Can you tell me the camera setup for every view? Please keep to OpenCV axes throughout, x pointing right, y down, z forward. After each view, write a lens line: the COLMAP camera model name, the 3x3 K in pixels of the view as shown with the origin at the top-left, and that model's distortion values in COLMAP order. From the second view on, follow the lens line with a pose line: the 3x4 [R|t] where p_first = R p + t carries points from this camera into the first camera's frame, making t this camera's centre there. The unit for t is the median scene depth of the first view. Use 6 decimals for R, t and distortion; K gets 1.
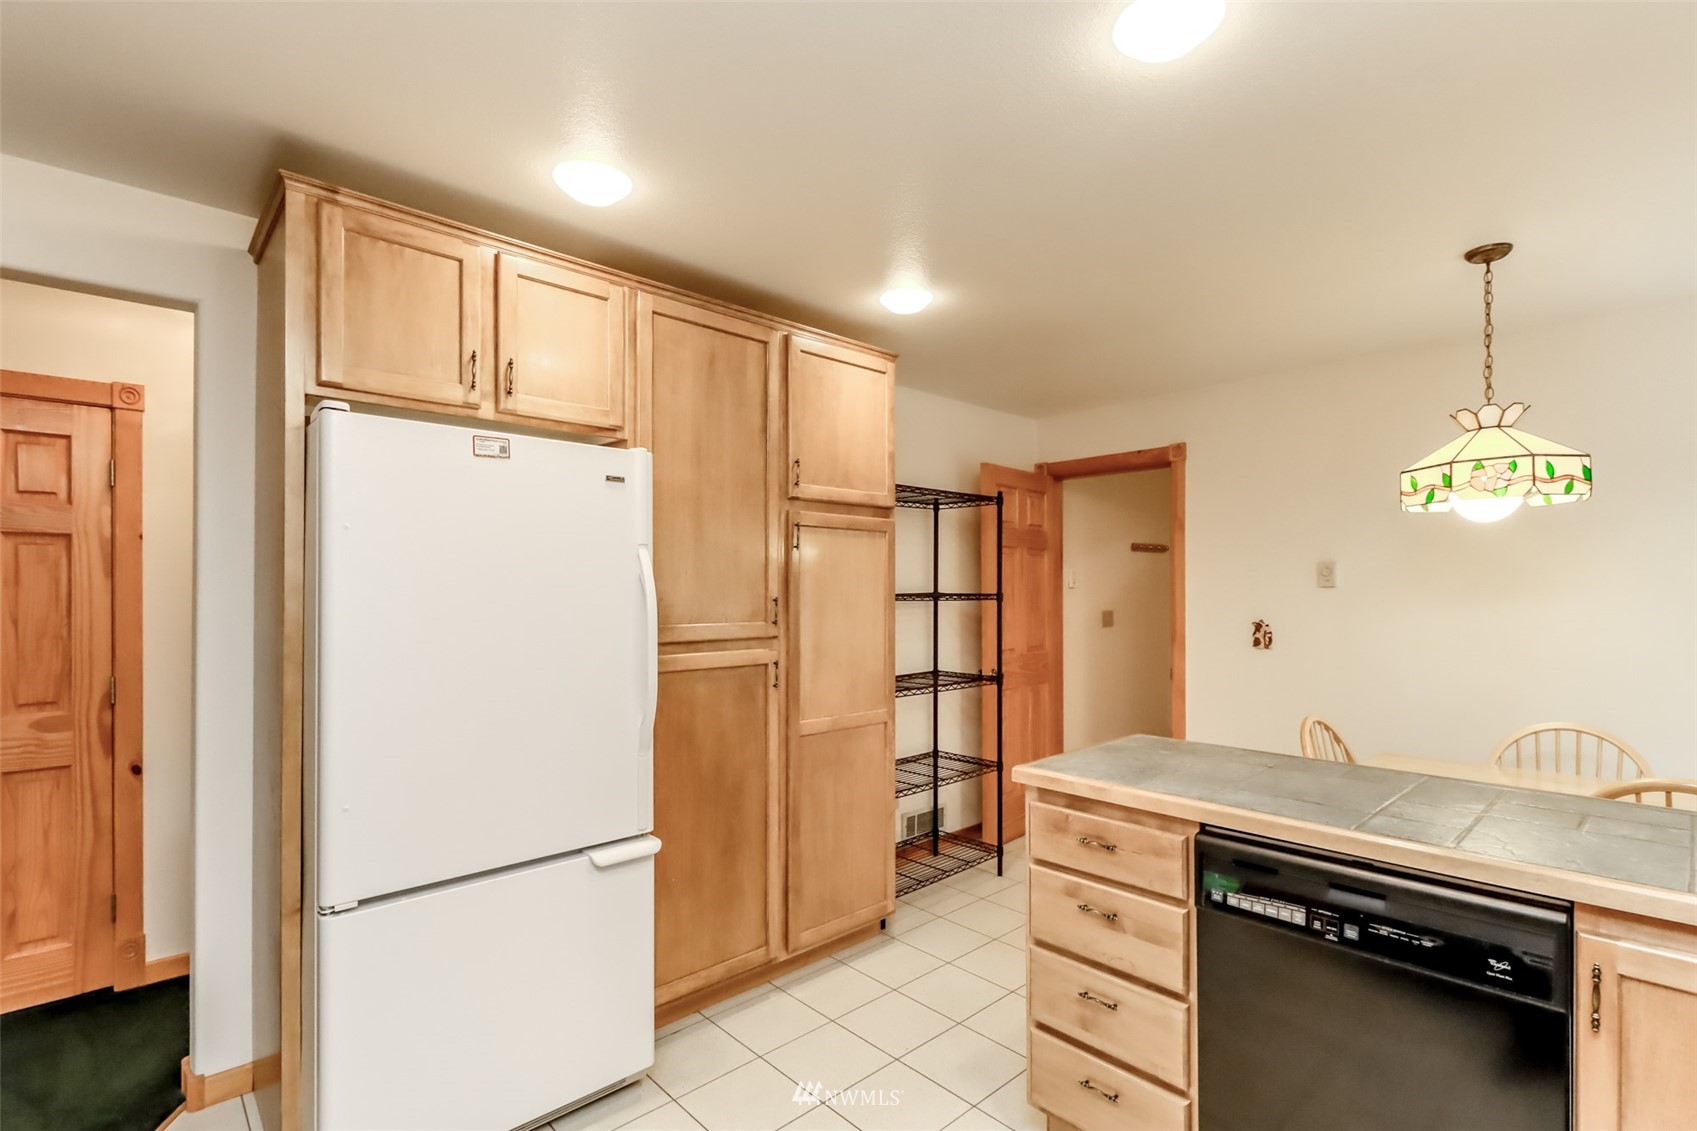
lens RADIAL K [[782.5, 0, 841.0], [0, 782.5, 581.1], [0, 0, 1]] dist [0.025352, -0.016668]
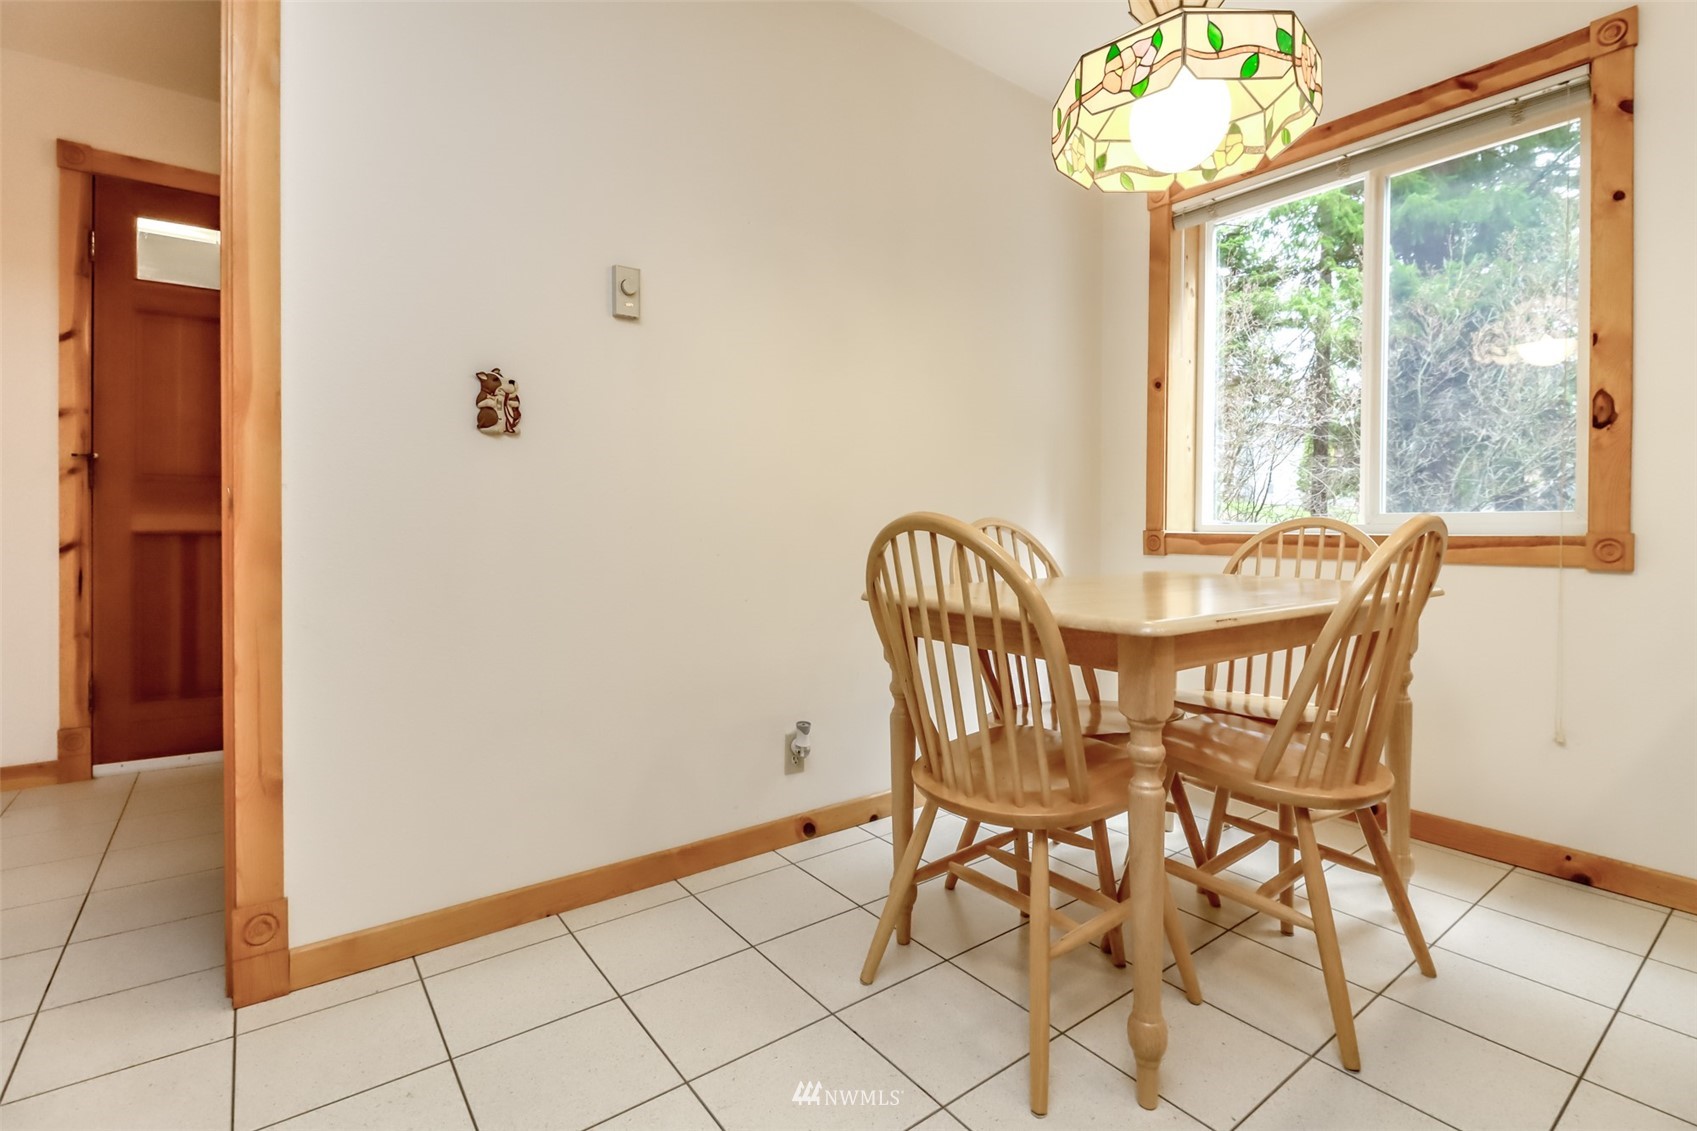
lens RADIAL K [[774.8, 0, 865.7], [0, 774.8, 545.9], [0, 0, 1]] dist [0.022386, -0.013325]
pose [[0.071056, -0.022451, 0.997220, 0.178026], [-0.014701, 0.999615, 0.023553, 0.226480], [-0.997364, -0.016334, 0.070698, 1.261843]]
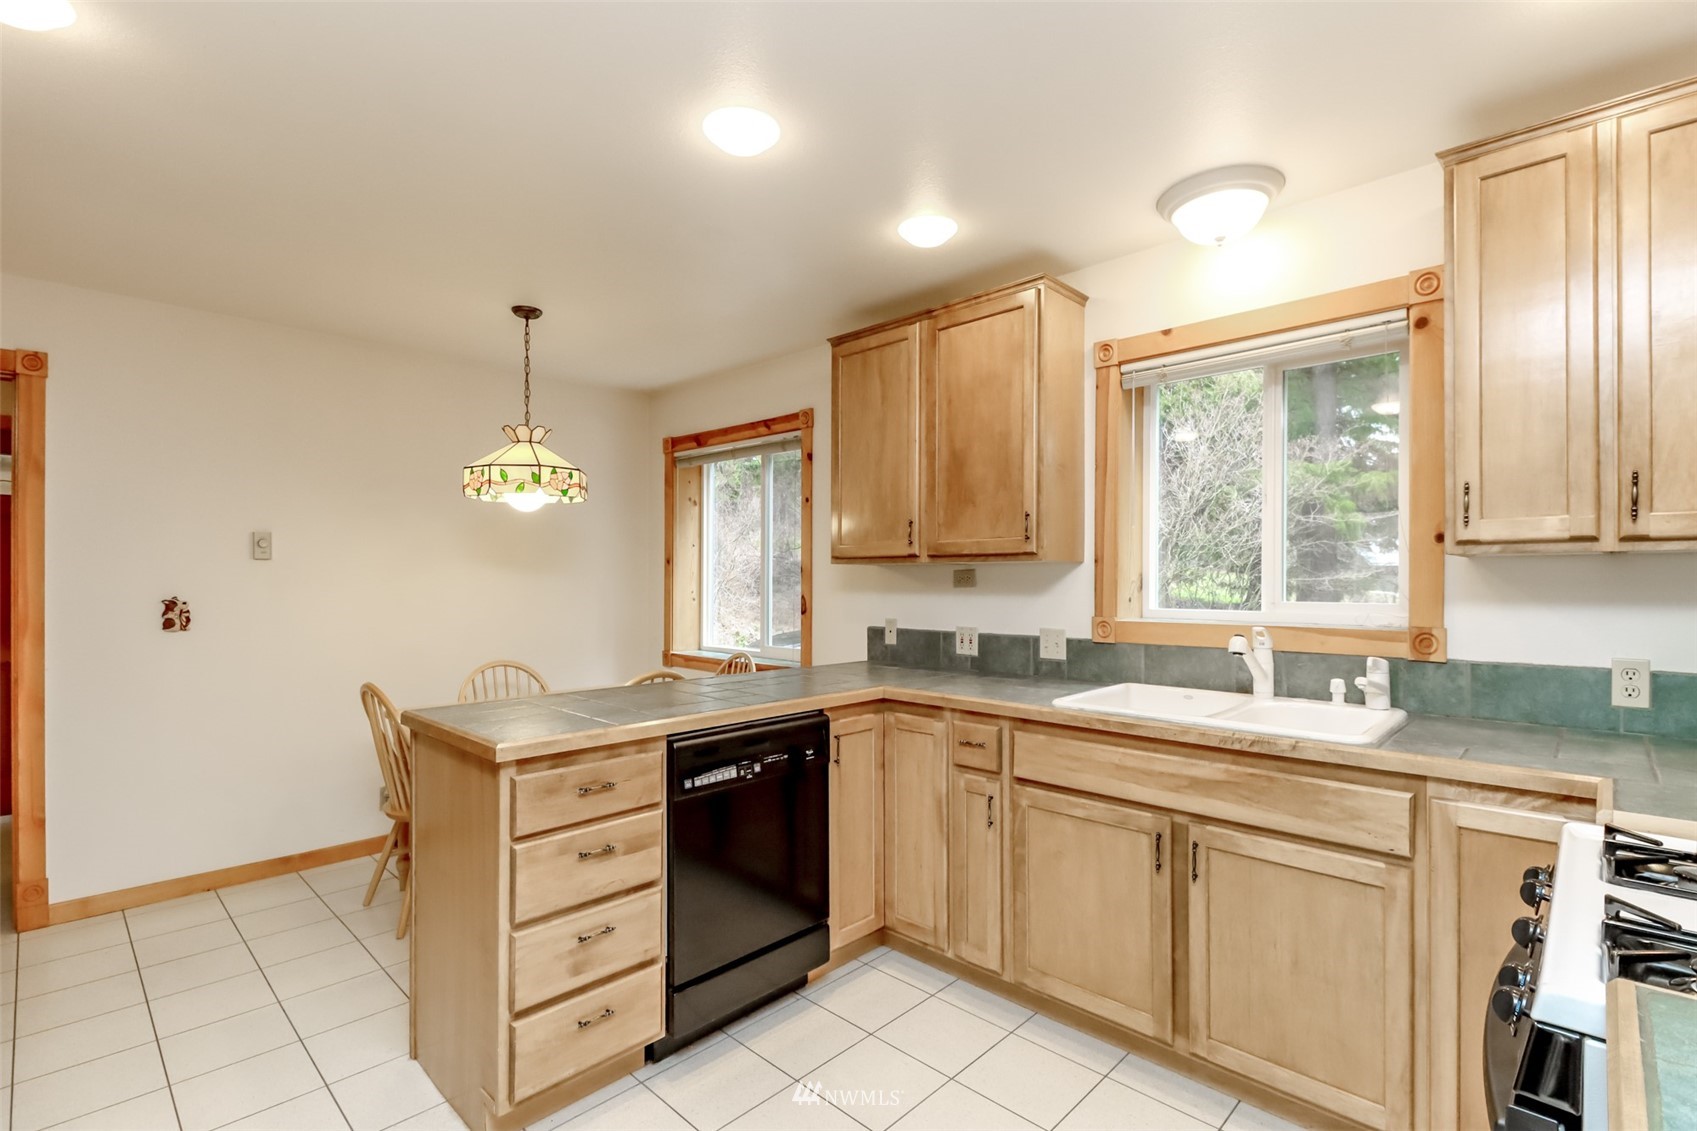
lens RADIAL K [[782.5, 0, 841.0], [0, 782.5, 581.1], [0, 0, 1]] dist [0.025352, -0.016668]
pose [[-0.059719, 0.000947, 0.998215, -0.580050], [-0.013246, 0.999911, -0.001741, 0.040871], [-0.998127, -0.013326, -0.059701, 0.569031]]
